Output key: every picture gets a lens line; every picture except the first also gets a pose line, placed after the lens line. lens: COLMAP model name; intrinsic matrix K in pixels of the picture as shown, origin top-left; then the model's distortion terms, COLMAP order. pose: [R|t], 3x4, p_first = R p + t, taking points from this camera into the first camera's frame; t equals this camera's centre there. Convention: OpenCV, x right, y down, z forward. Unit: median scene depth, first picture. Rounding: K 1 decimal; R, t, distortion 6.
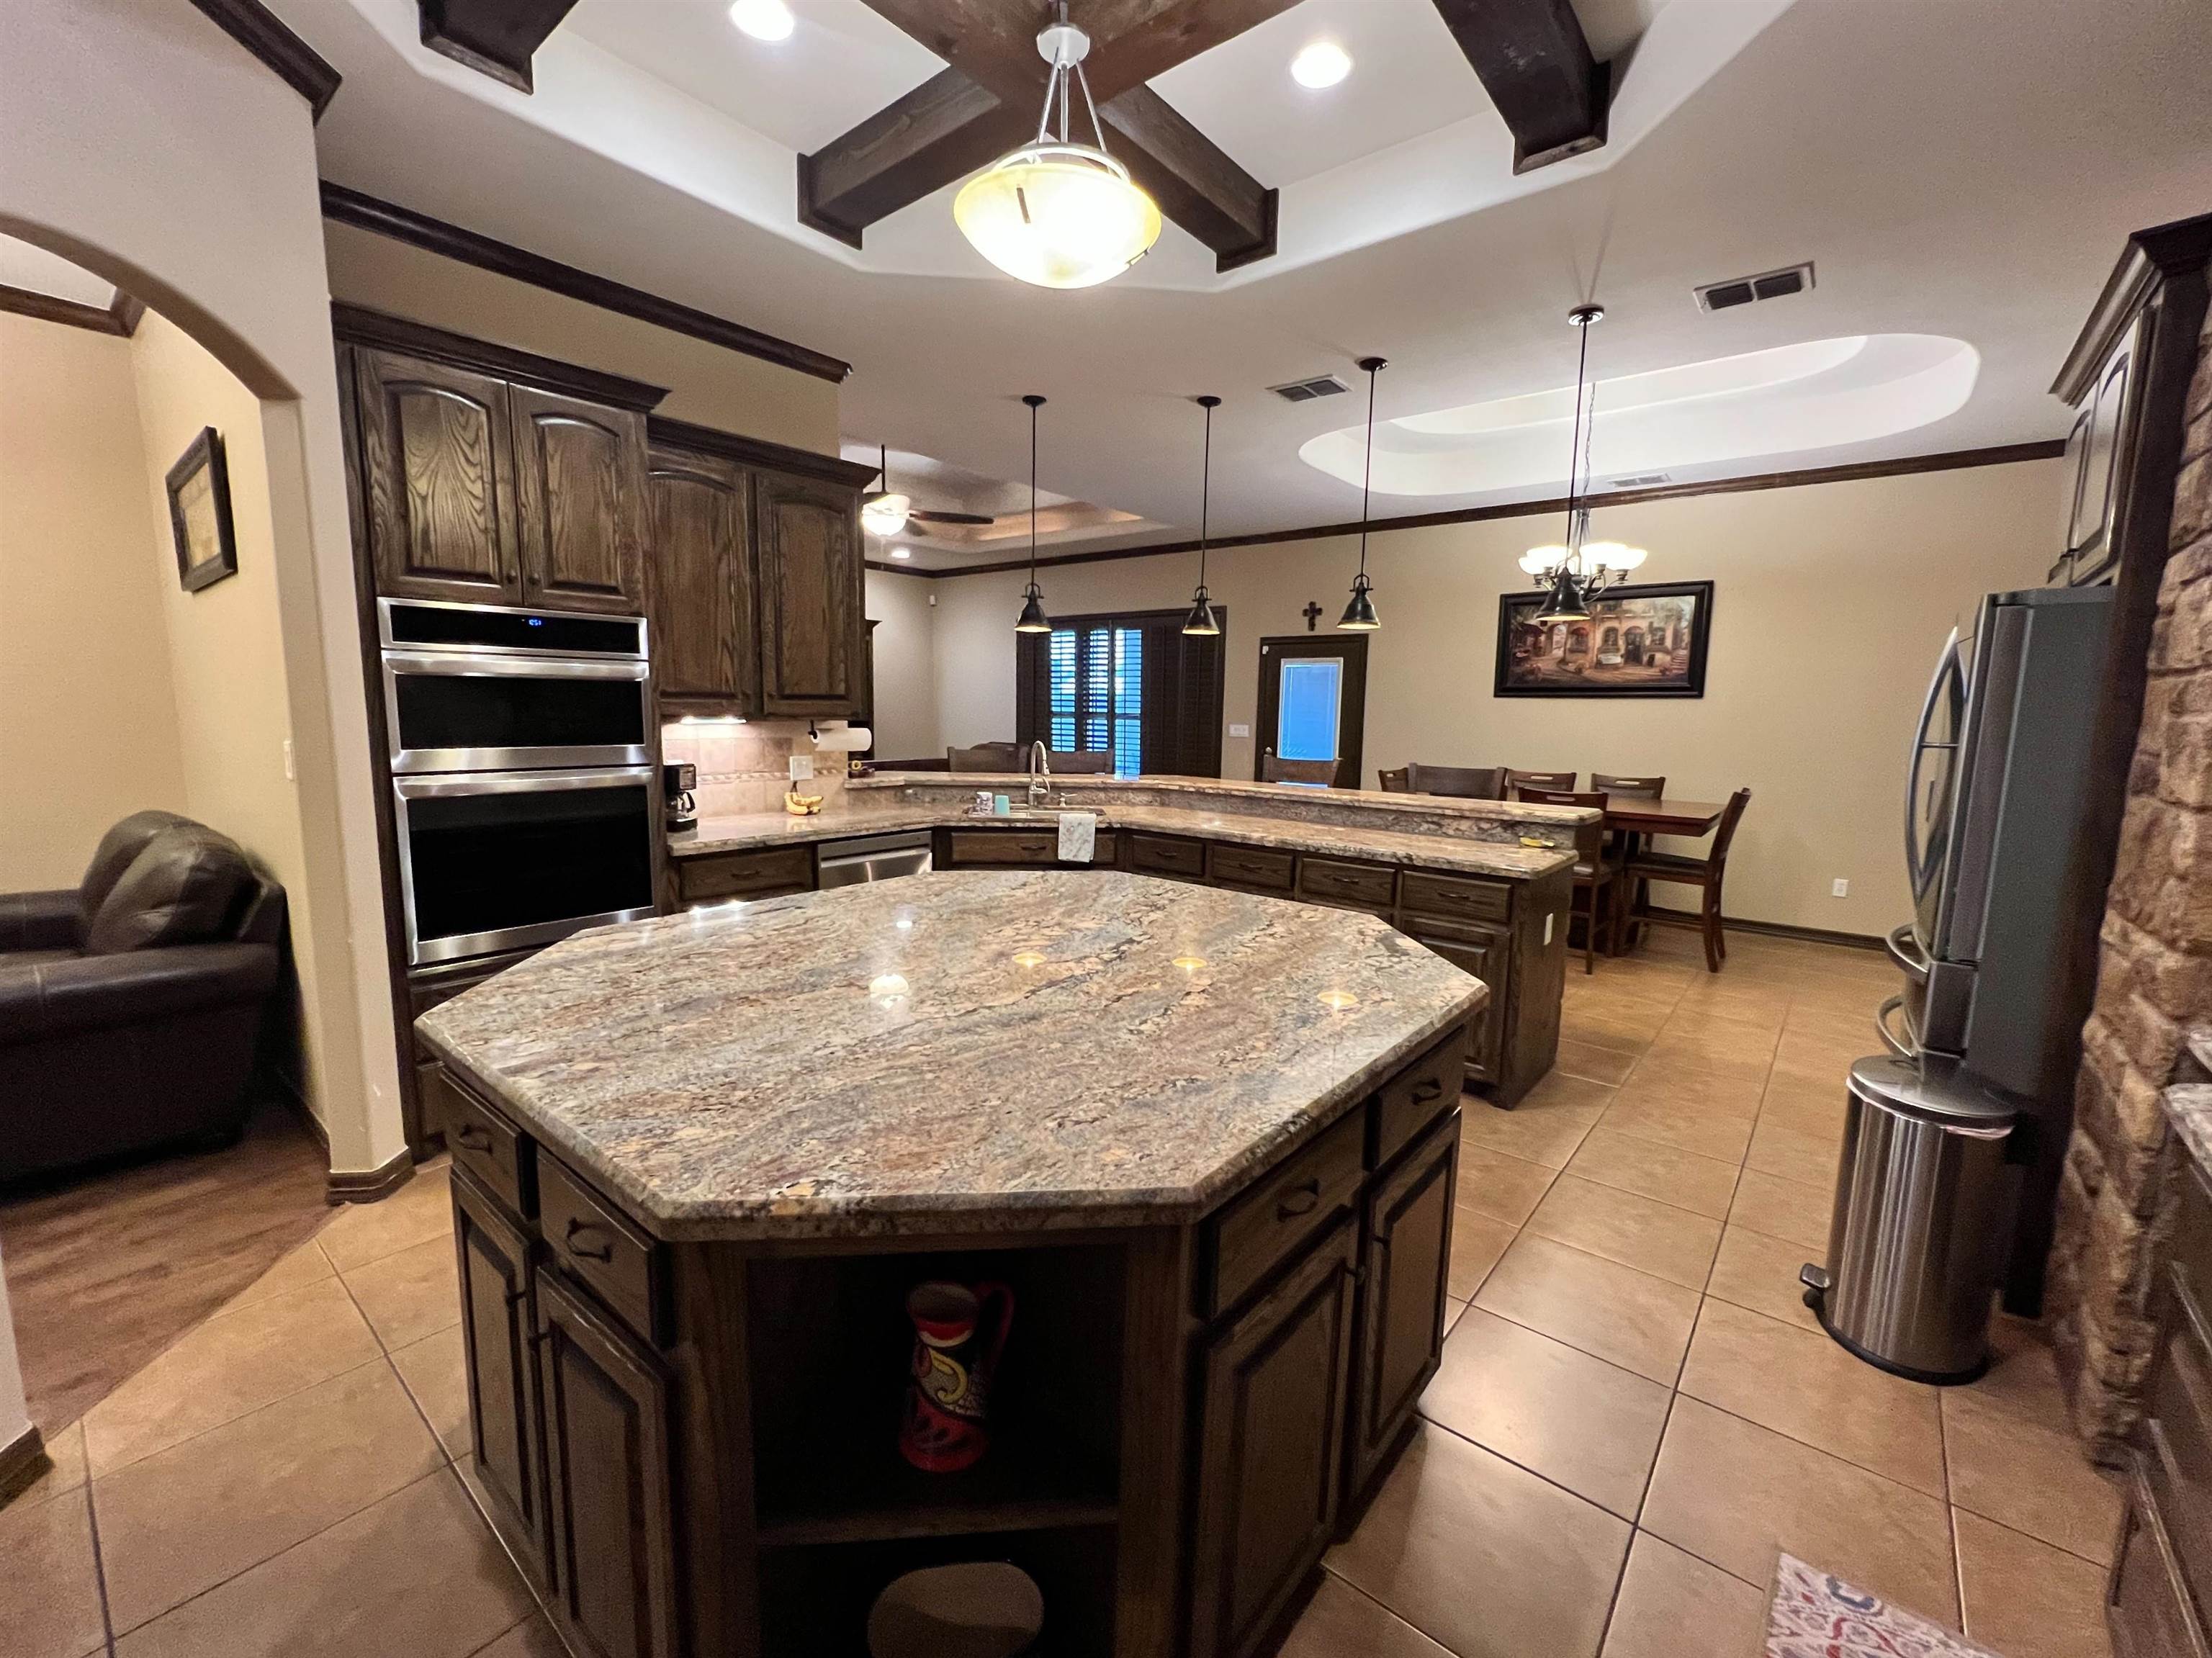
lens RADIAL K [[889.4, 0, 1115.4], [0, 889.4, 835.4], [0, 0, 1]] dist [0.000568, 0.000516]
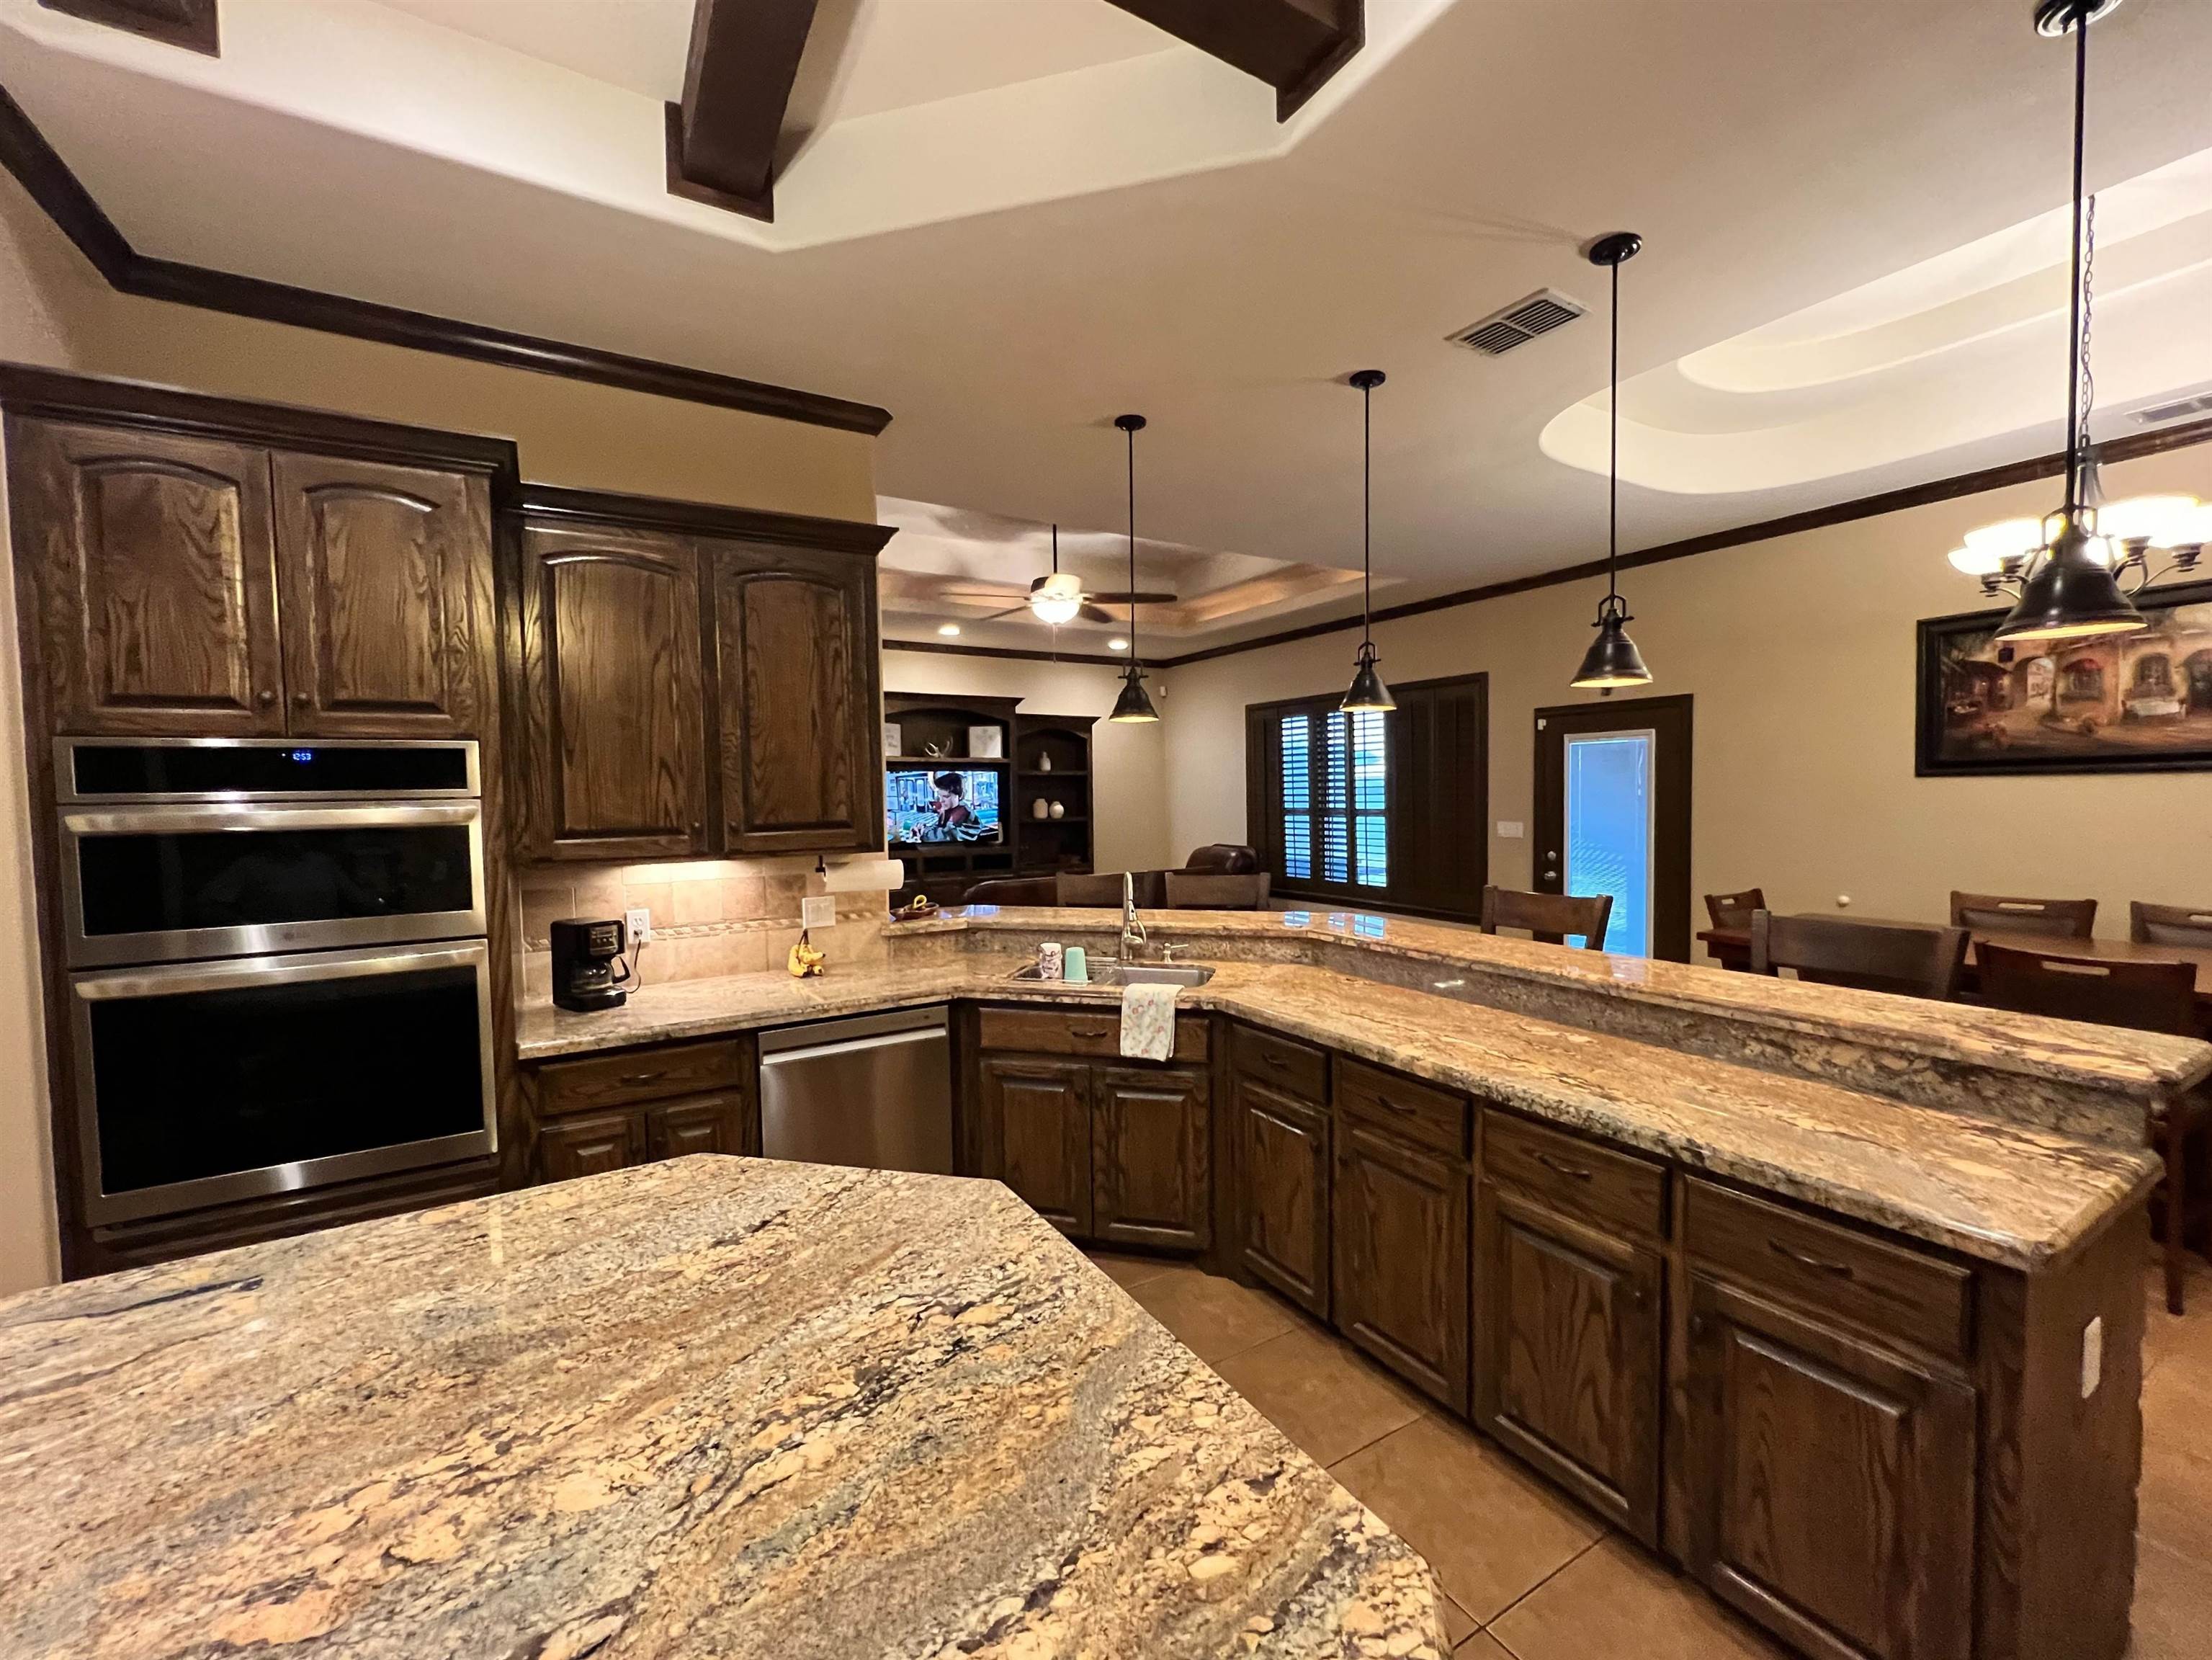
lens RADIAL K [[889.6, 0, 1119.5], [0, 889.6, 837.9], [0, 0, 1]] dist [0.000568, 0.000516]
pose [[0.943055, -0.016123, -0.332245, 0.161100], [-0.014974, 0.995754, -0.090824, -0.074919], [0.332299, 0.090627, 0.938810, 0.349996]]
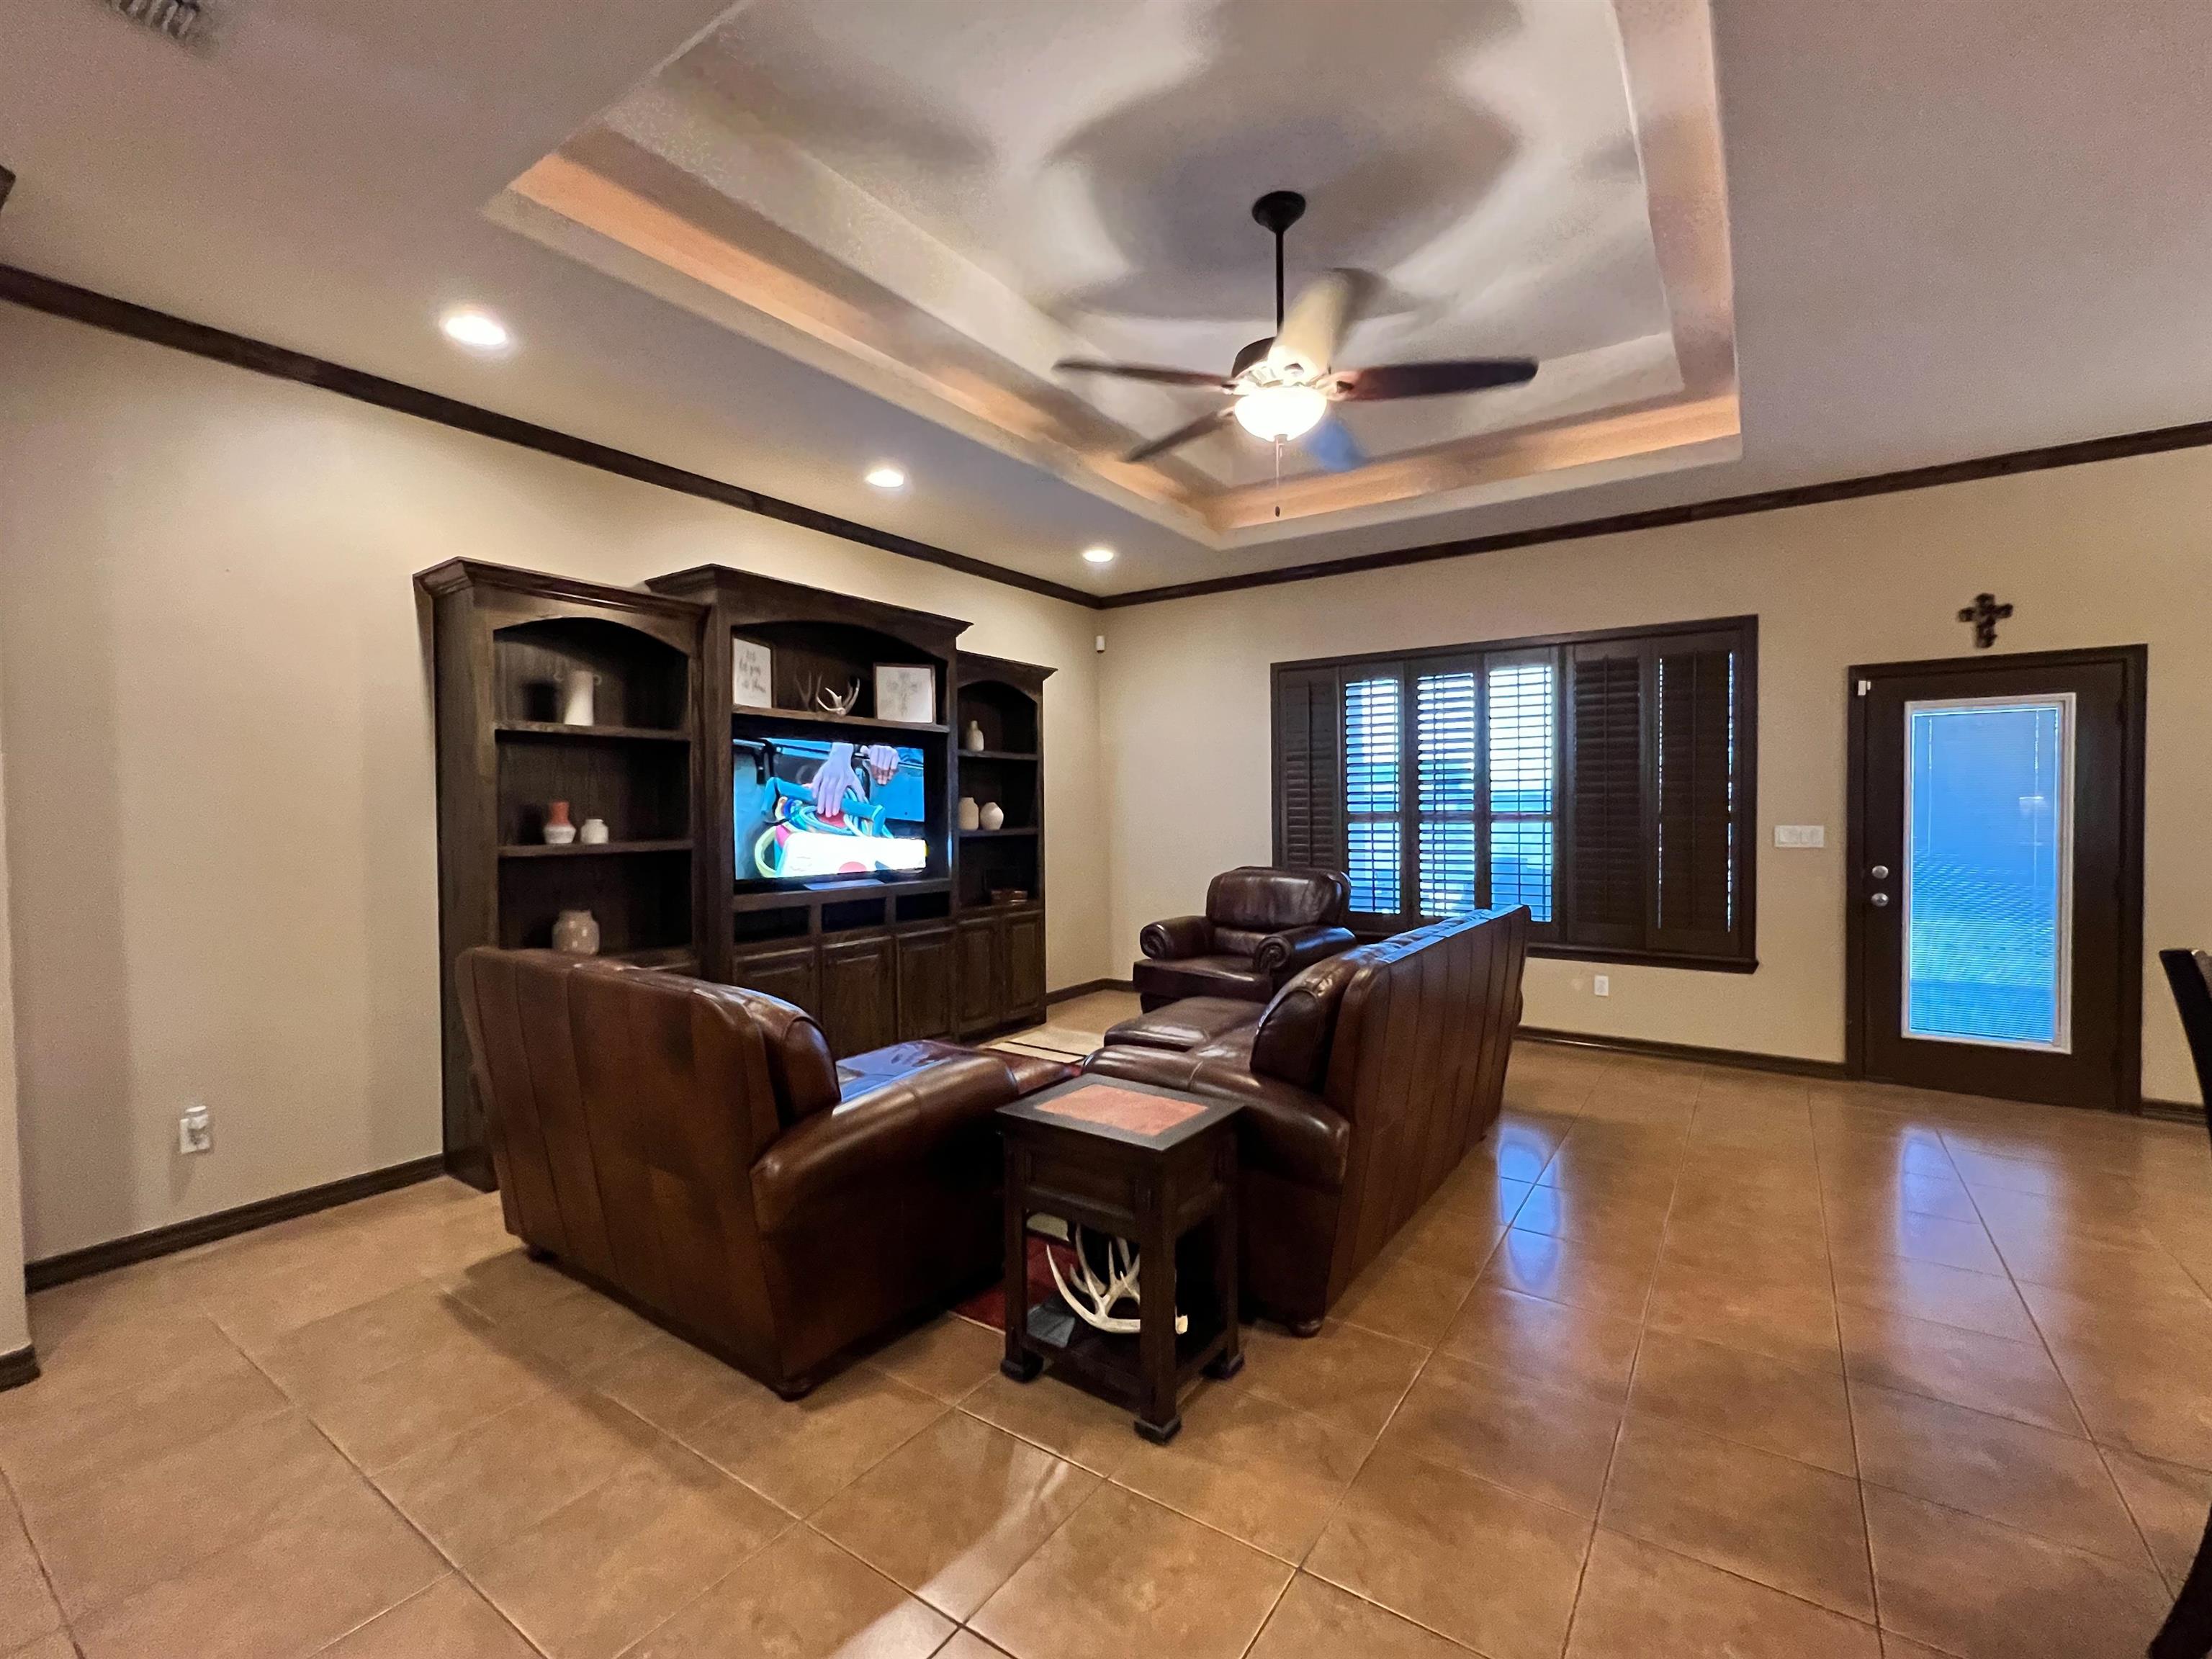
lens RADIAL K [[960.9, 0, 1125.1], [0, 960.9, 824.2], [0, 0, 1]] dist [0.001370, 0.000214]
pose [[0.995832, -0.030728, 0.085874, -0.692626], [0.041509, 0.991069, -0.126725, -0.142325], [-0.081213, 0.129762, 0.988214, 0.952187]]
